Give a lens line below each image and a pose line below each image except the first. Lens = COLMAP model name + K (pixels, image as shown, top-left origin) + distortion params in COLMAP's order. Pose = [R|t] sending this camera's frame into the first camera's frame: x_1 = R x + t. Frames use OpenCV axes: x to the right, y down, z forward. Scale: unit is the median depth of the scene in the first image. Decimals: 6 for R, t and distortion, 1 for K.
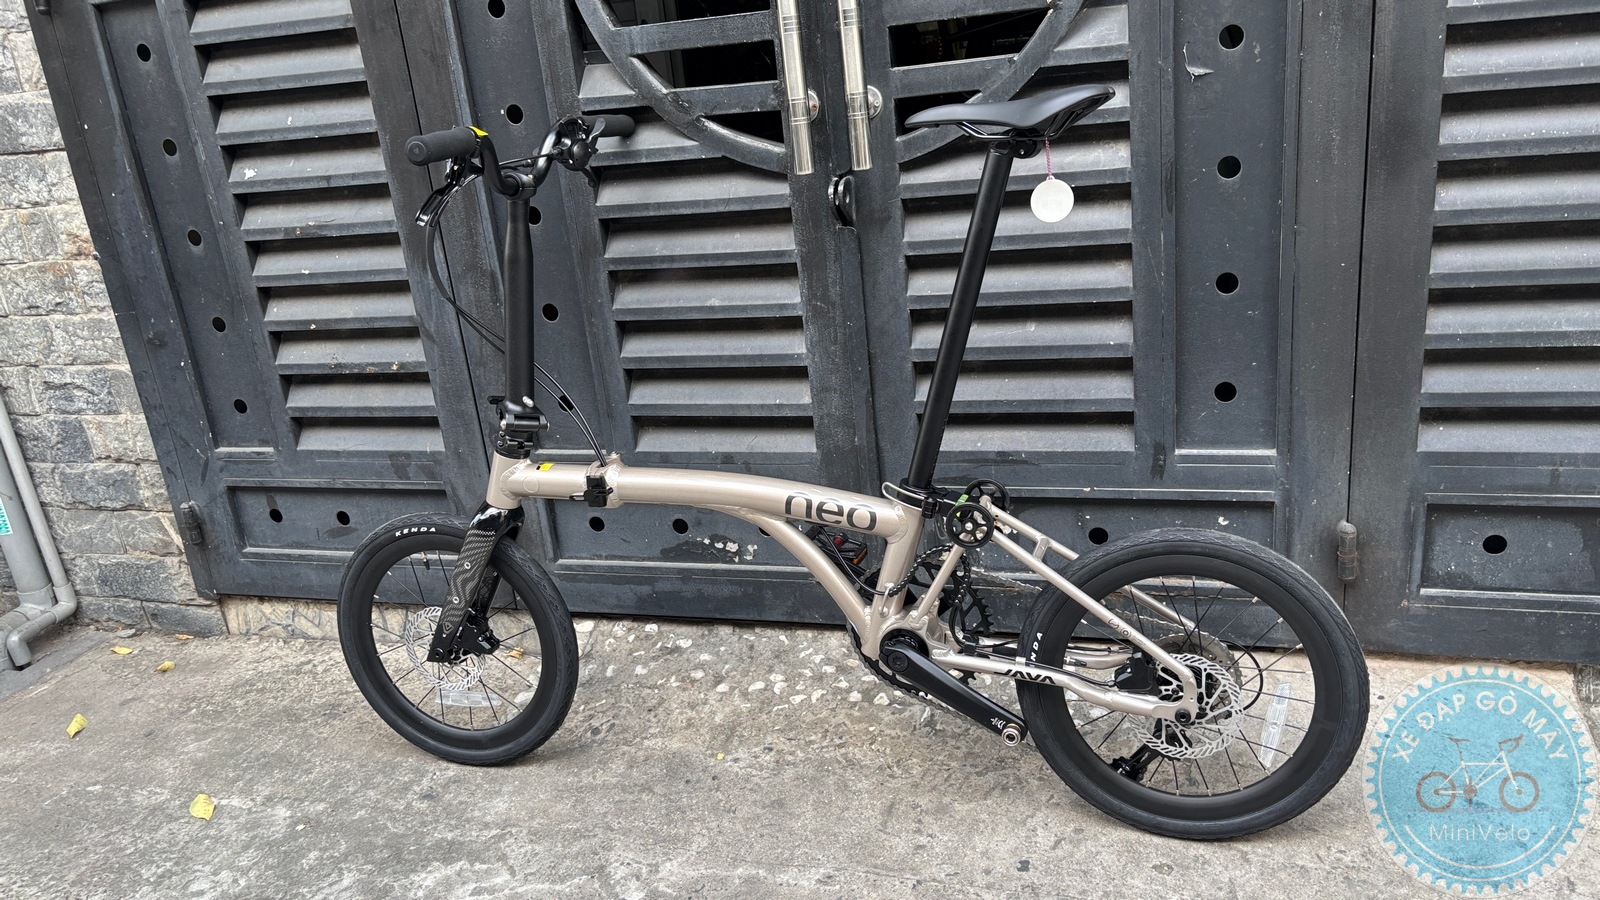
lens RADIAL K [[1221.8, 0, 789.4], [0, 1221.8, 463.5], [0, 0, 1]] dist [0.036915, -0.053781]
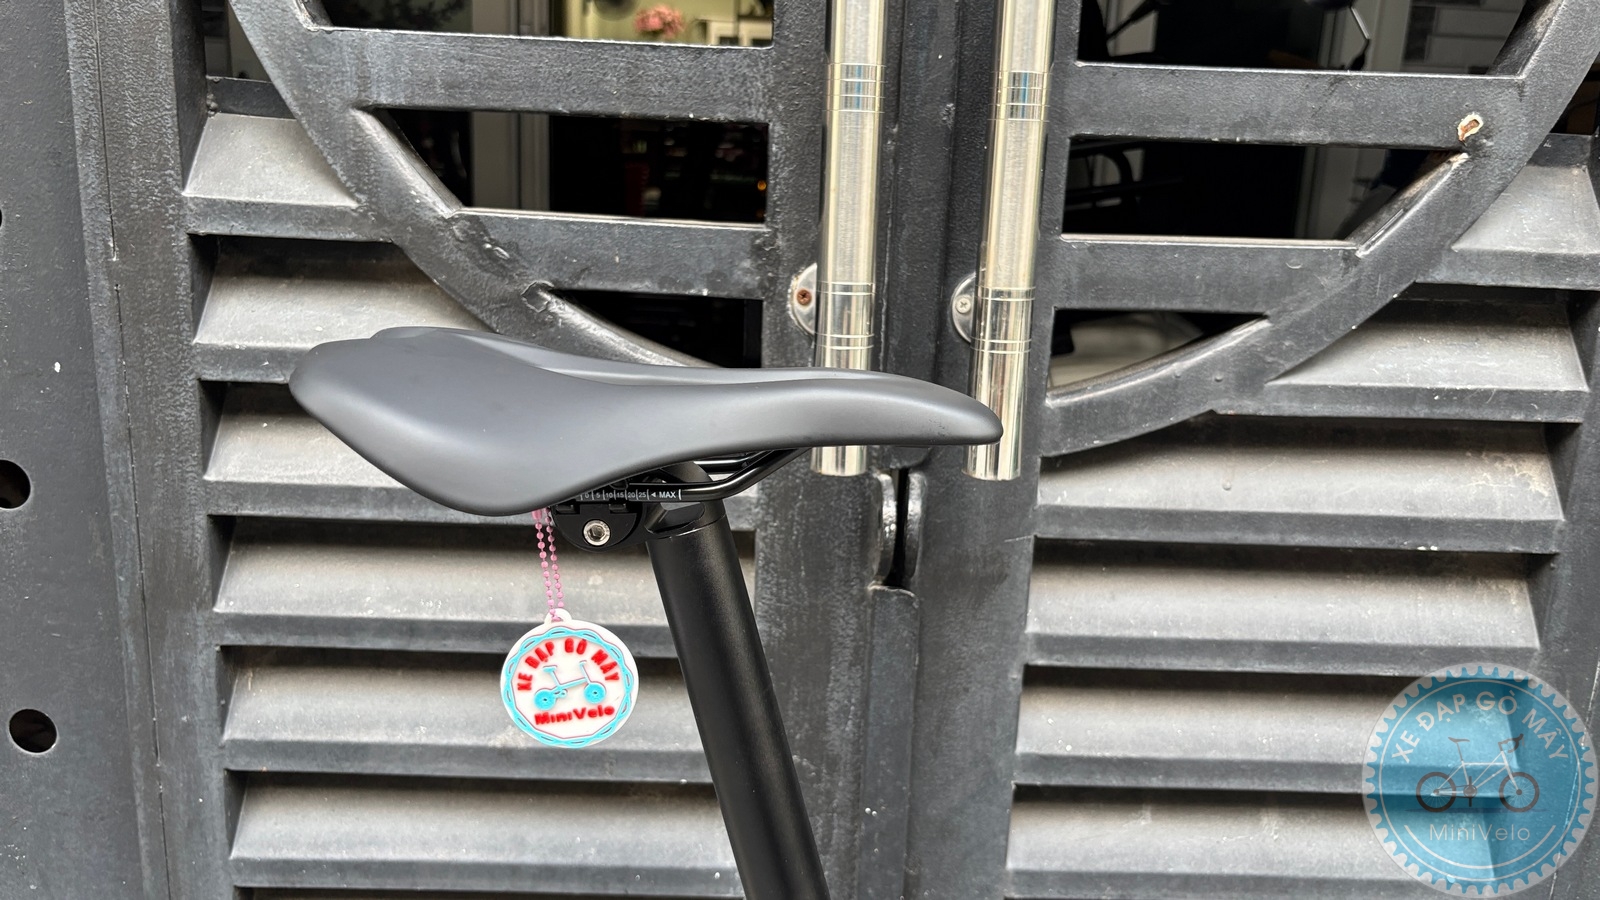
lens RADIAL K [[1214.5, 0, 803.6], [0, 1214.5, 423.6], [0, 0, 1]] dist [0.011597, -0.020923]
pose [[0.932043, 0.066547, 0.356184, -0.125535], [-0.023081, 0.991898, -0.124923, -0.192818], [-0.361611, 0.108212, 0.926028, 0.616326]]
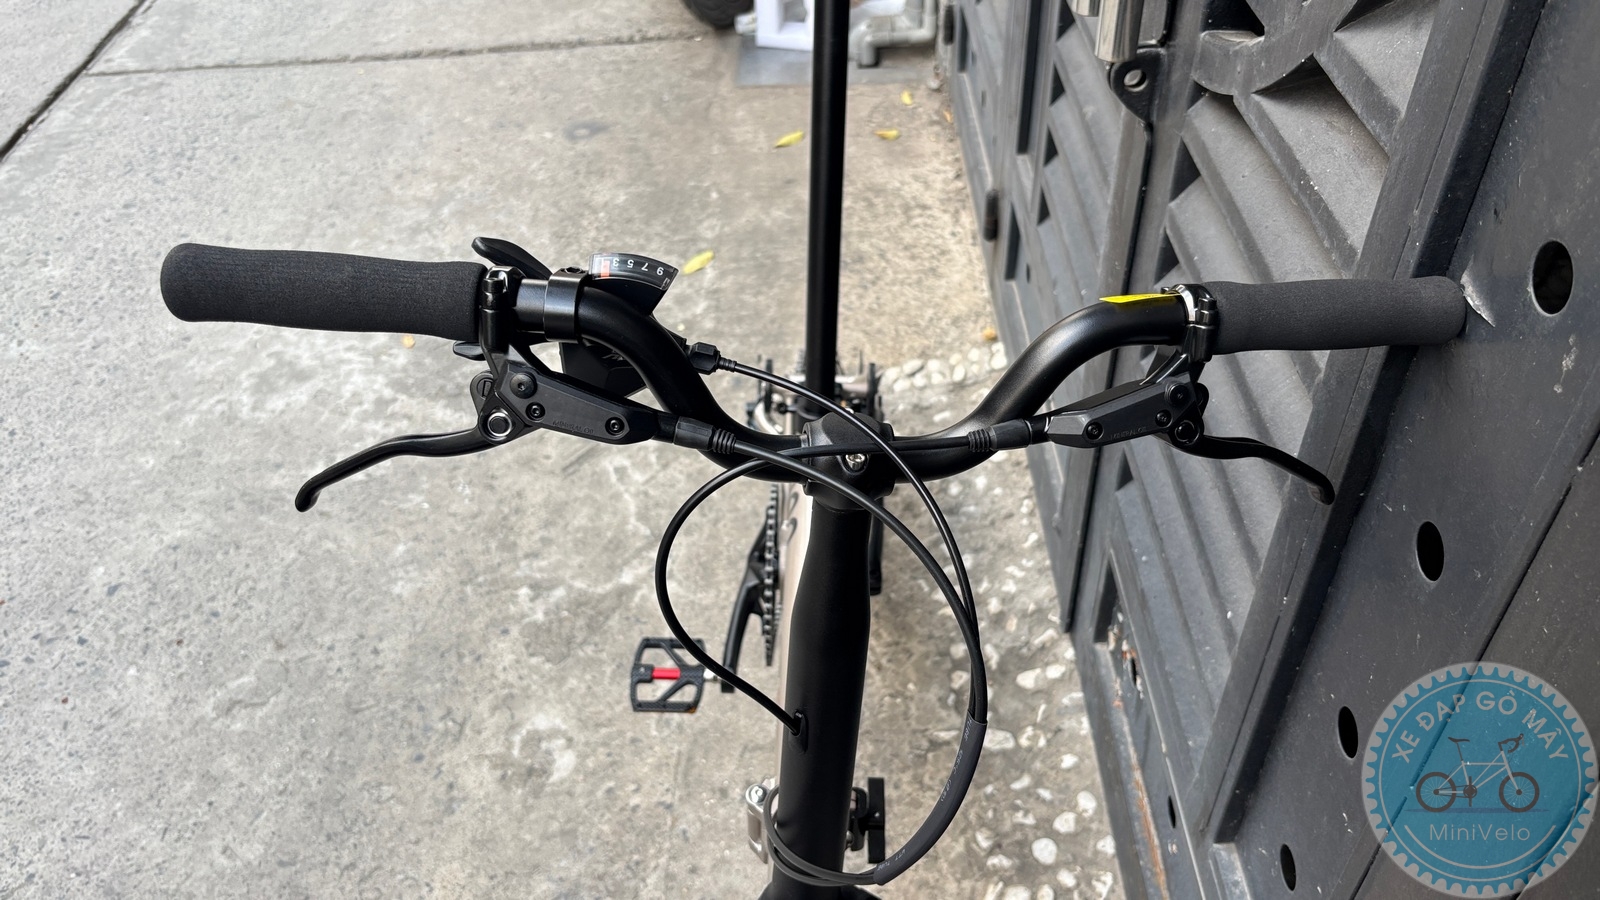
lens RADIAL K [[1221.8, 0, 806.8], [0, 1221.8, 453.5], [0, 0, 1]] dist [0.036915, -0.053781]
pose [[0.322533, 0.707498, -0.628823, 0.449857], [-0.312420, 0.706666, 0.634836, -0.387695], [0.893513, -0.008299, 0.448960, 0.586816]]
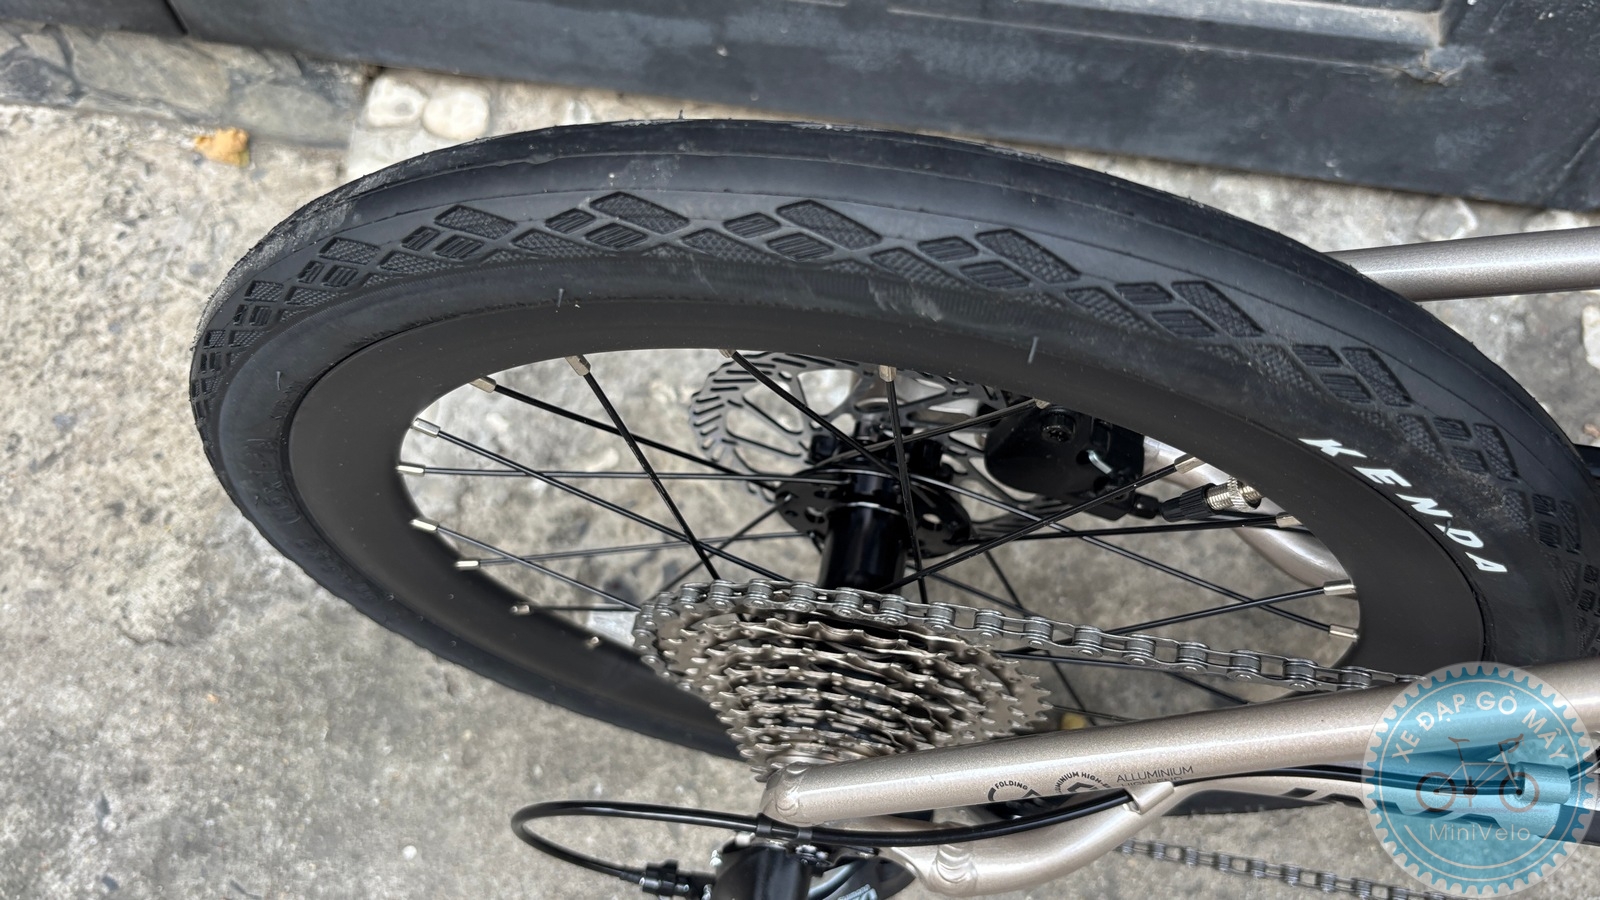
lens RADIAL K [[1221.8, 0, 801.1], [0, 1221.8, 465.4], [0, 0, 1]] dist [0.036915, -0.053781]
pose [[0.979334, -0.104463, 0.173183, -0.174436], [-0.051306, 0.699954, 0.712343, -0.026994], [-0.195634, -0.706507, 0.680129, 0.864051]]
